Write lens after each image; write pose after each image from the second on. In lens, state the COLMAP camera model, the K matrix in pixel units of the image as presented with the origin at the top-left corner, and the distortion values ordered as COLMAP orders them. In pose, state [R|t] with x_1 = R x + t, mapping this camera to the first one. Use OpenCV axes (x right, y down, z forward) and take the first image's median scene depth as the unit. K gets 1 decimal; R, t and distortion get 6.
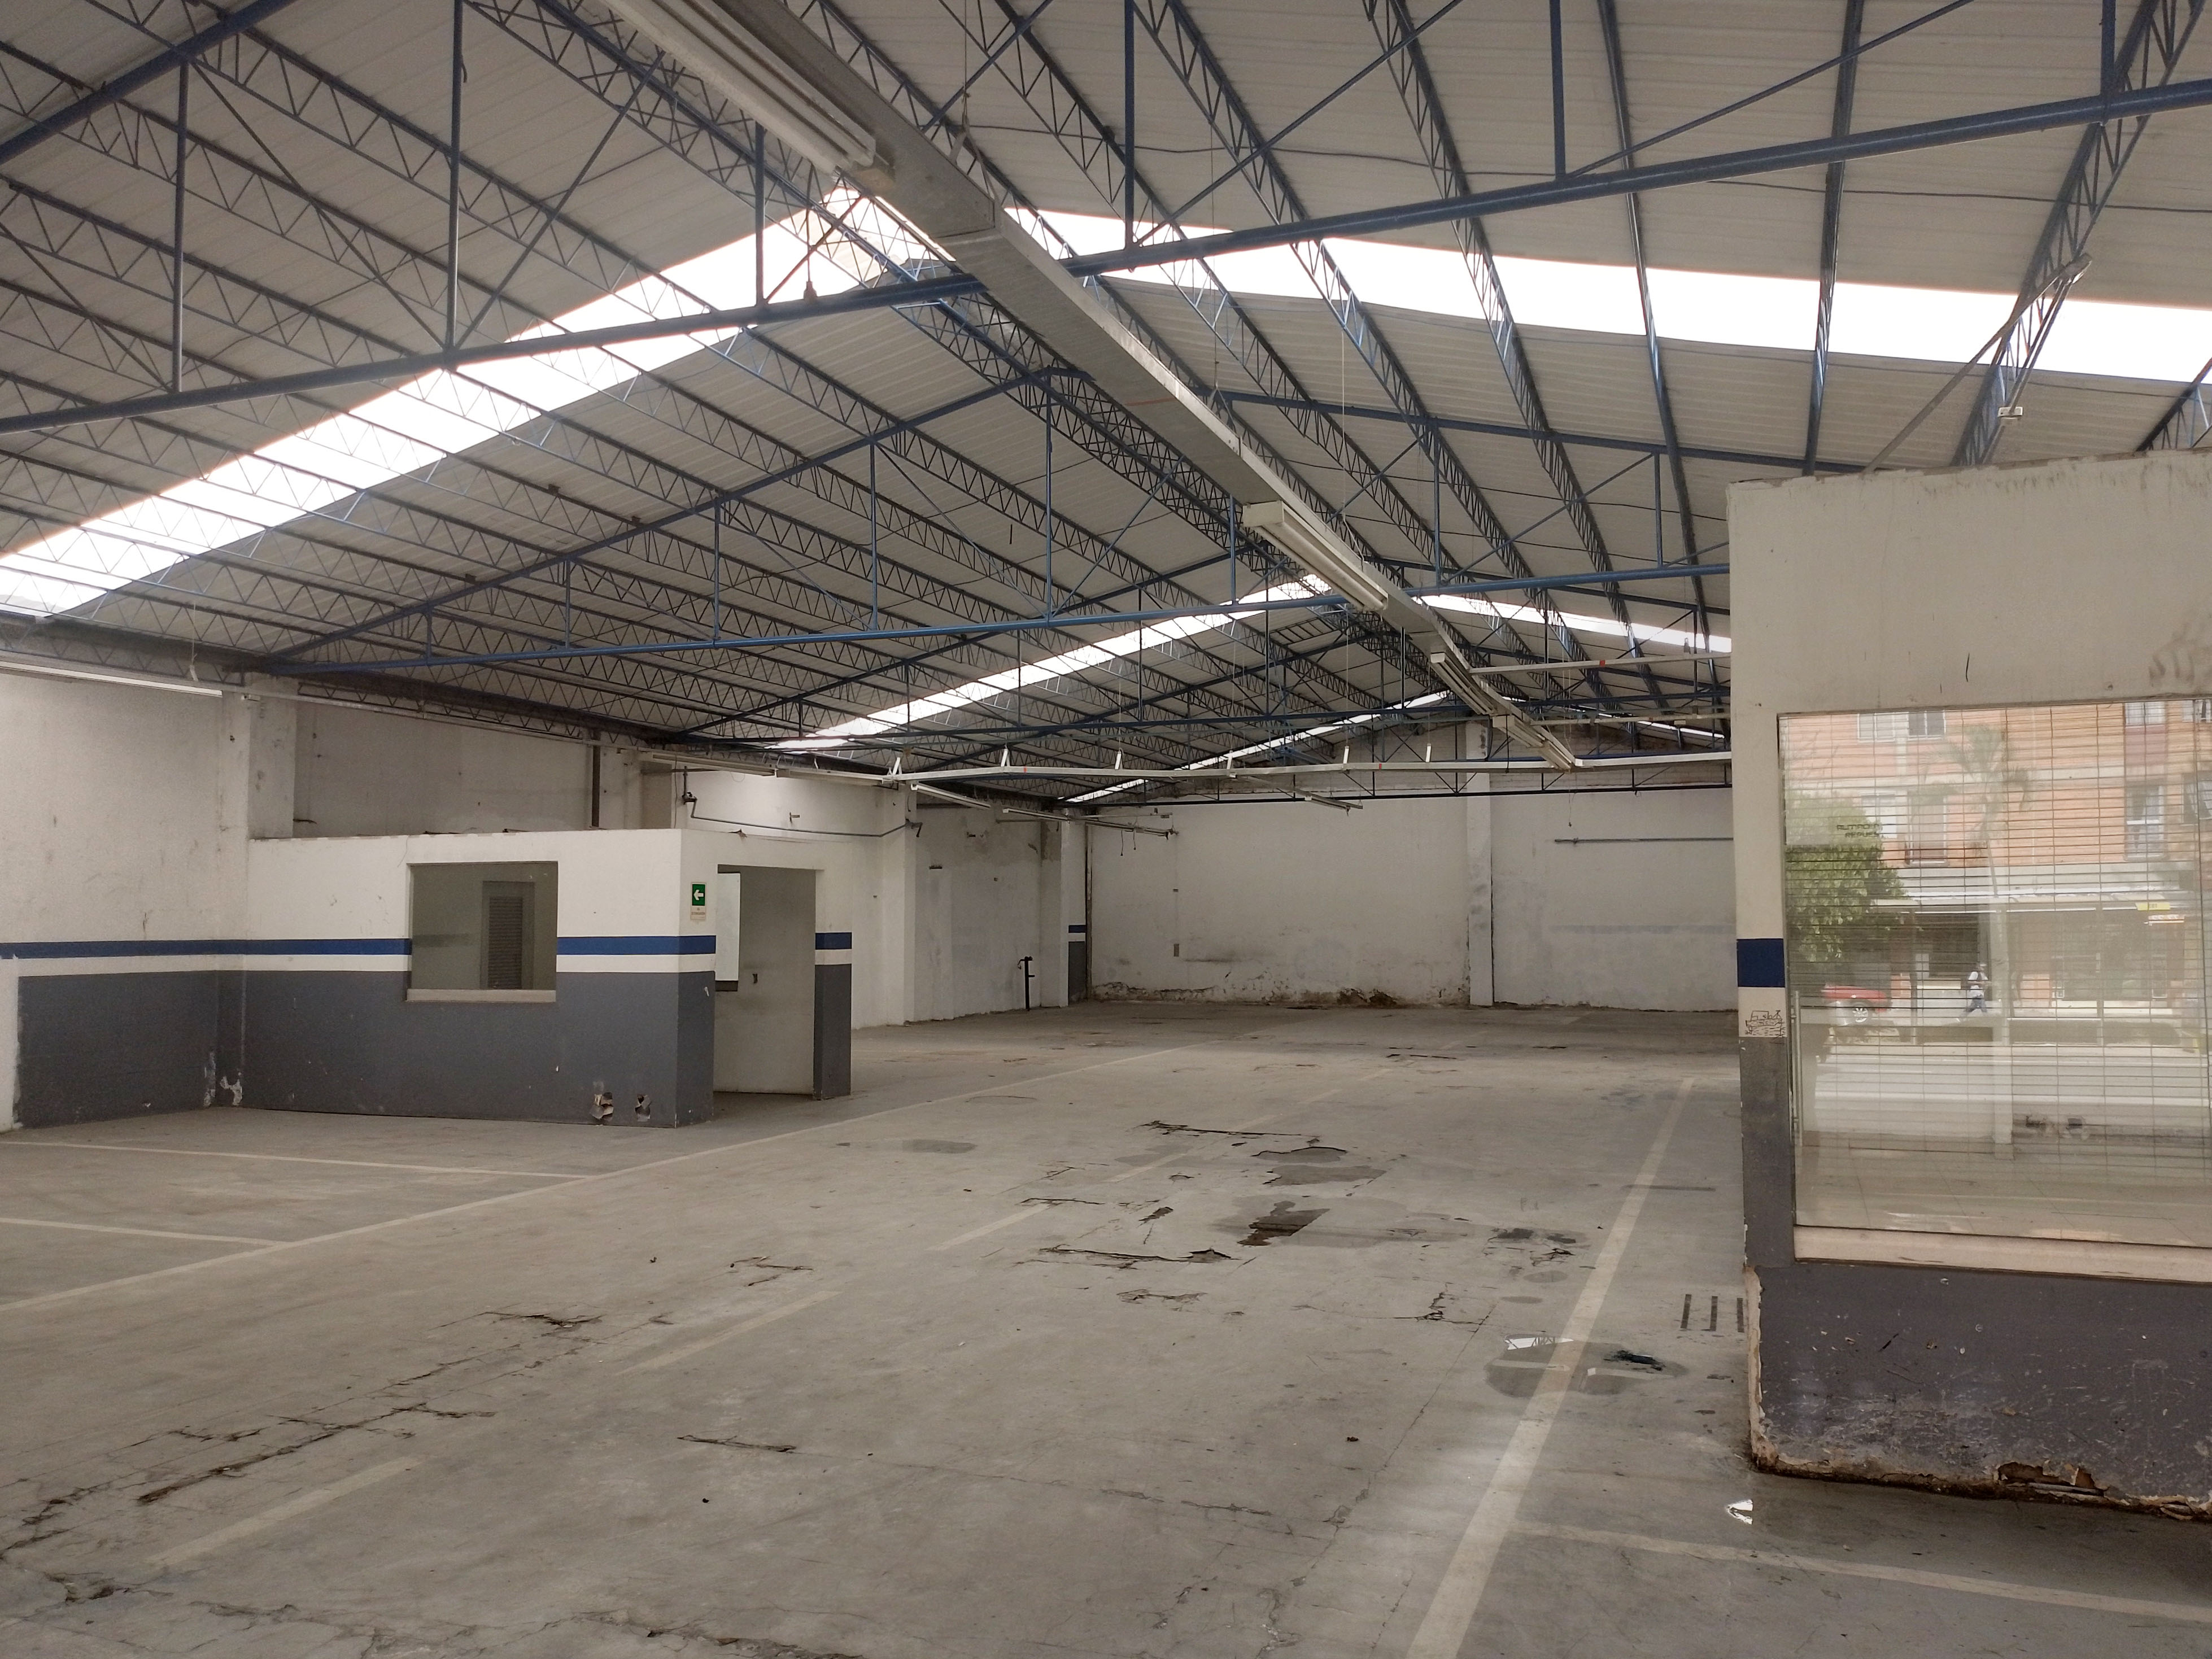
lens RADIAL K [[1670.8, 0, 1133.5], [0, 1670.8, 826.1], [0, 0, 1]] dist [0.010145, -0.001397]
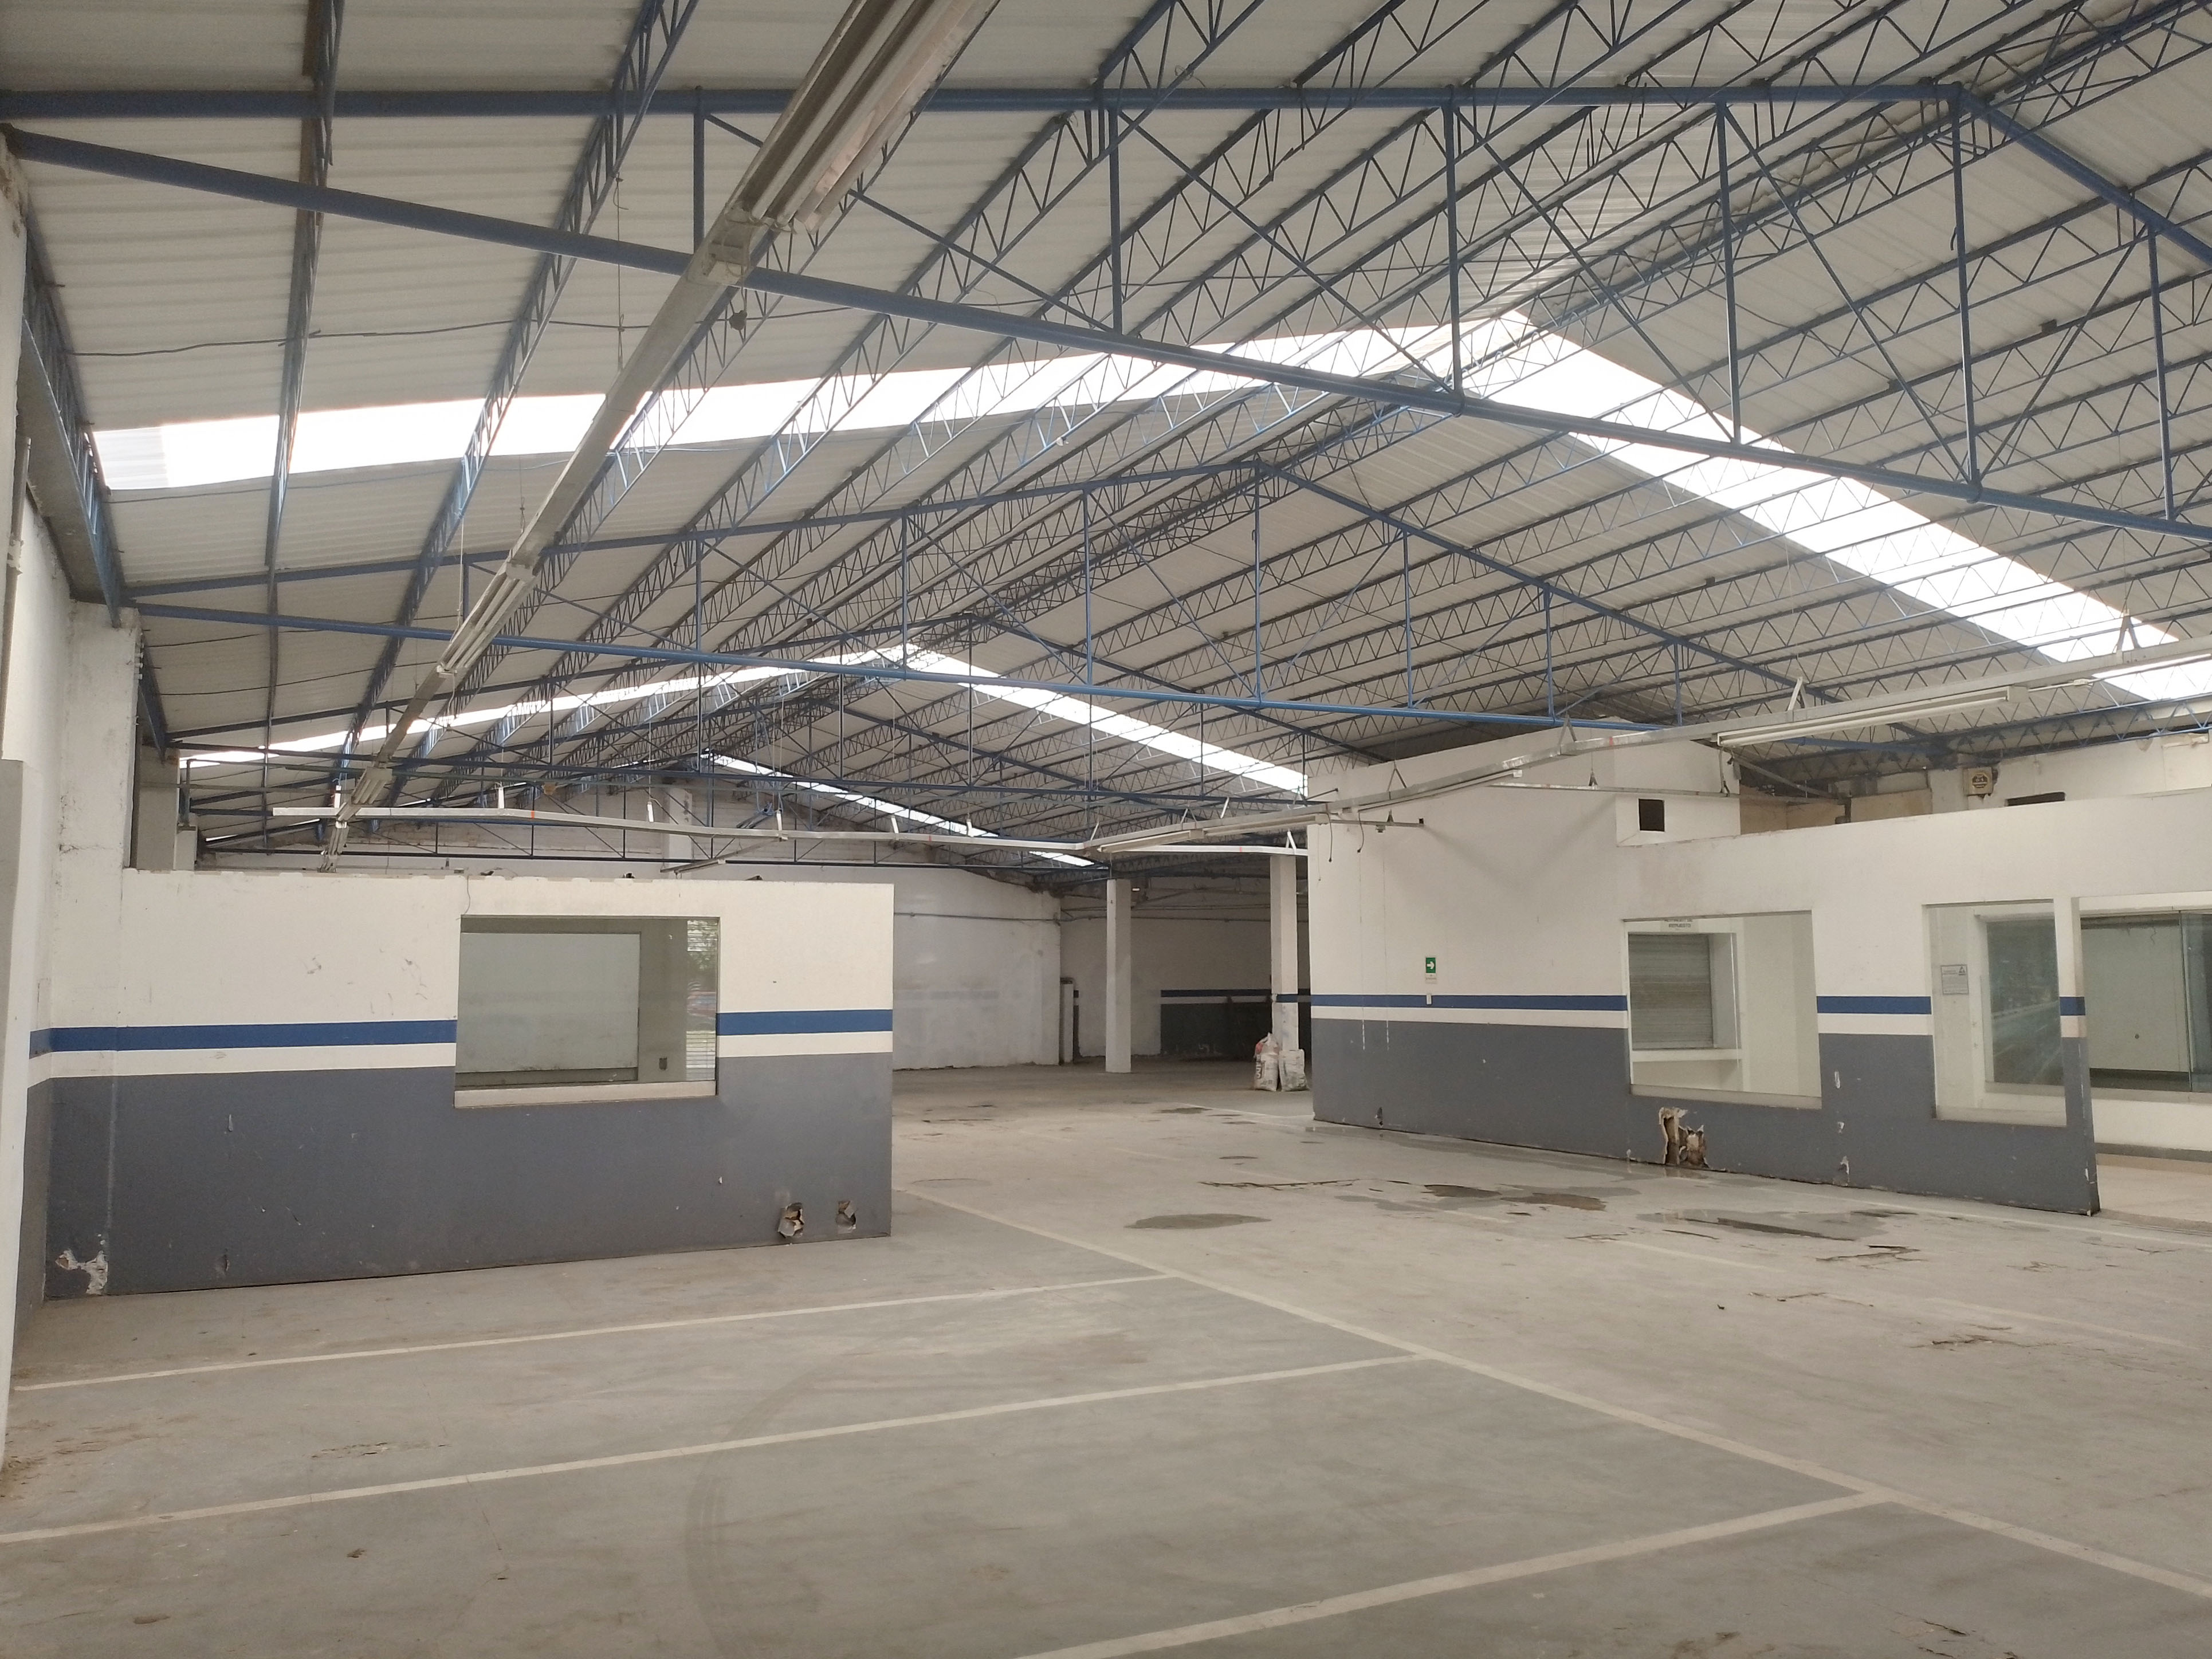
lens RADIAL K [[1670.8, 0, 1133.5], [0, 1670.8, 826.1], [0, 0, 1]] dist [0.010145, -0.001397]
pose [[0.687197, 0.062730, 0.723757, -0.758742], [-0.035418, 0.997973, -0.052869, 0.012498], [-0.725607, 0.010697, 0.688026, 0.297607]]
